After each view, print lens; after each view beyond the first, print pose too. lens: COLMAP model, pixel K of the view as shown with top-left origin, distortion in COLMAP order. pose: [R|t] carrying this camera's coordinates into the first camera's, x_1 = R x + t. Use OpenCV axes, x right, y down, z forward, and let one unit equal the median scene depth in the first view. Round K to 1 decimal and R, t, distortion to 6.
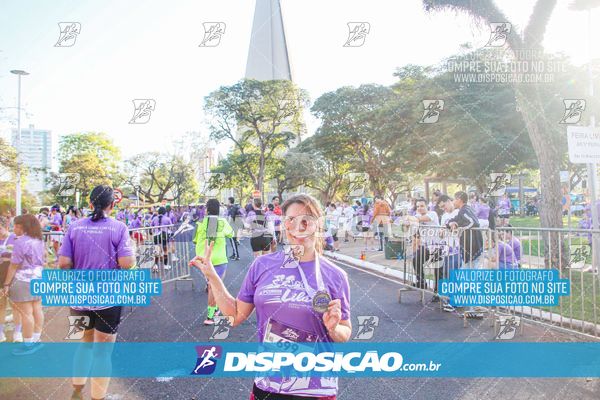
lens RADIAL K [[504.7, 0, 300.0], [0, 504.7, 200.0], [0, 0, 1]] dist [-0.120191, 0.004954]
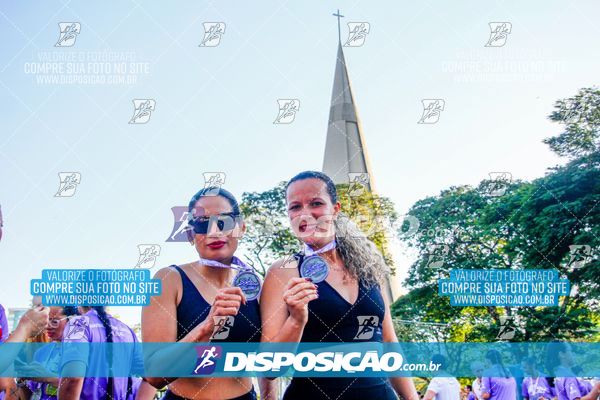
lens RADIAL K [[656.8, 0, 300.0], [0, 656.8, 200.0], [0, 0, 1]] dist [-0.017648, 0.151885]
pose [[0.988984, -0.053732, -0.137923, 0.016708], [0.010195, 0.954301, -0.298674, 0.016953], [0.147668, 0.293978, 0.944336, 0.252590]]
